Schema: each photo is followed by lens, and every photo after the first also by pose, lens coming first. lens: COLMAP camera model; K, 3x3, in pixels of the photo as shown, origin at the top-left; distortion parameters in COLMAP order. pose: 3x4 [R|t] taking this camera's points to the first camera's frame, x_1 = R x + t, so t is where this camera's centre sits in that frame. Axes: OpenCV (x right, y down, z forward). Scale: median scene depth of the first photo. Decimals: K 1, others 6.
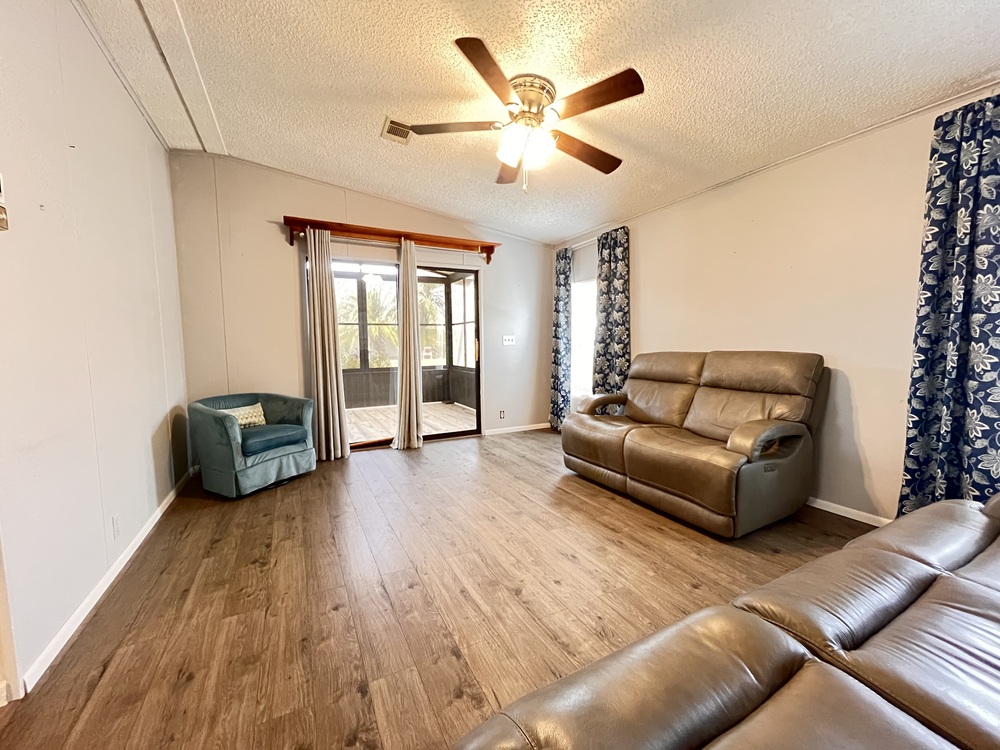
lens RADIAL K [[404.6, 0, 498.4], [0, 404.6, 373.7], [0, 0, 1]] dist [-0.002347, 0.000047]
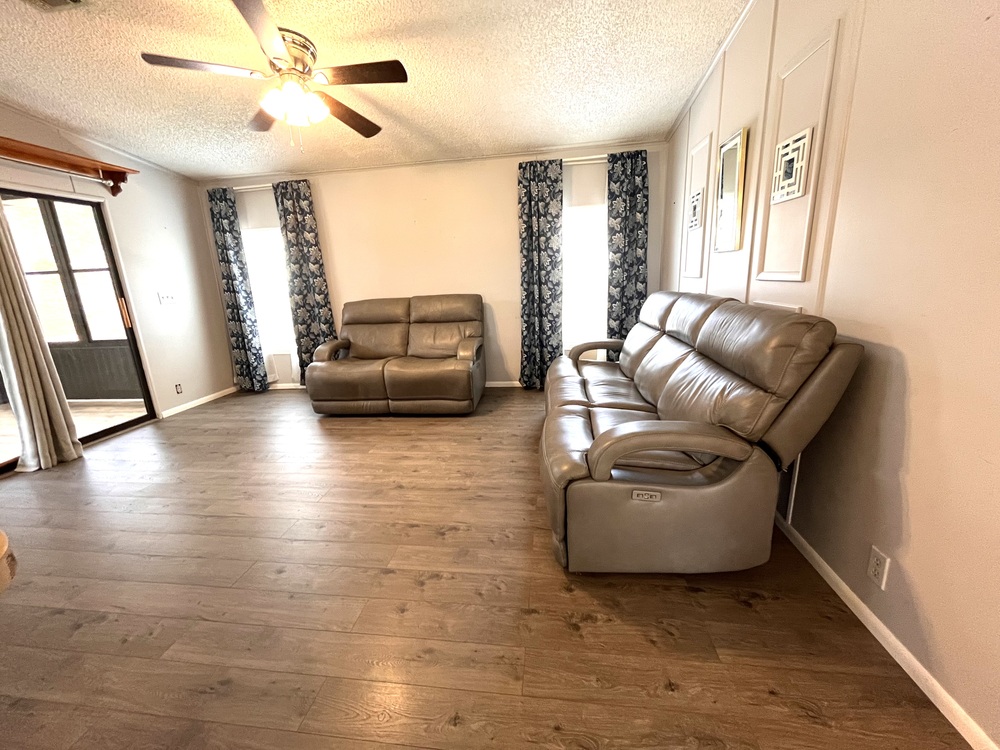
lens RADIAL K [[404.6, 0, 498.7], [0, 404.6, 372.6], [0, 0, 1]] dist [-0.002347, 0.000047]
pose [[0.567858, -0.206167, 0.796889, -0.333730], [0.102632, 0.978304, 0.179966, -0.015966], [-0.816703, -0.020409, 0.576698, -0.011884]]
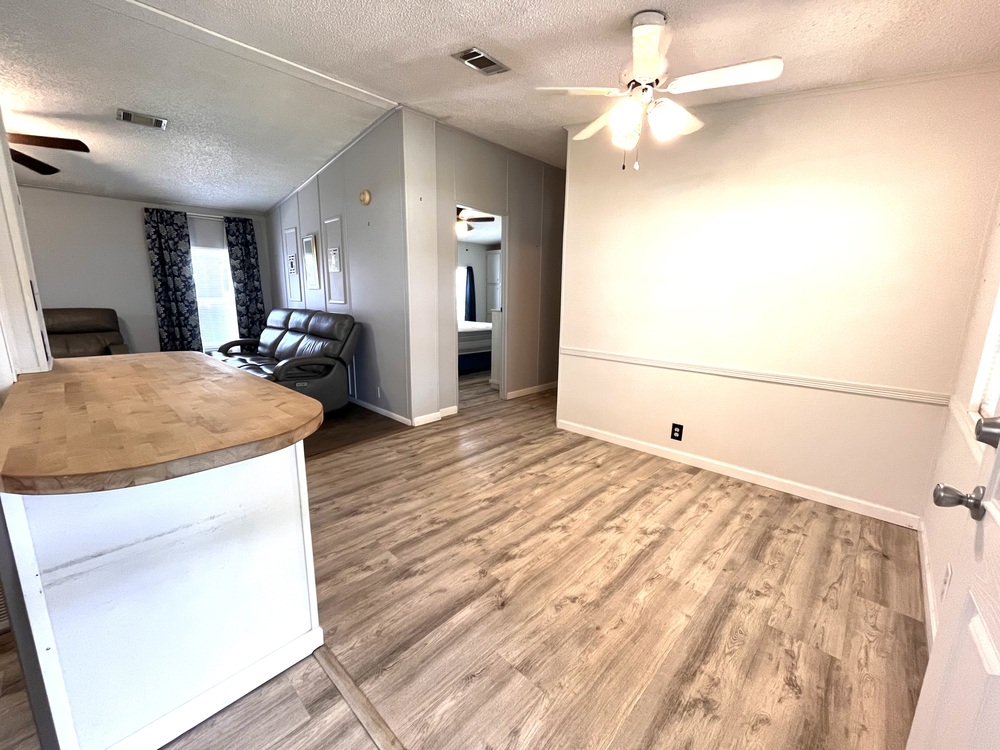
lens RADIAL K [[404.6, 0, 497.0], [0, 404.6, 371.2], [0, 0, 1]] dist [-0.002347, 0.000047]
pose [[-0.325997, -0.168846, 0.930171, -1.004489], [0.066961, 0.977326, 0.200873, -0.014031], [-0.942997, 0.127769, -0.307299, -0.056456]]
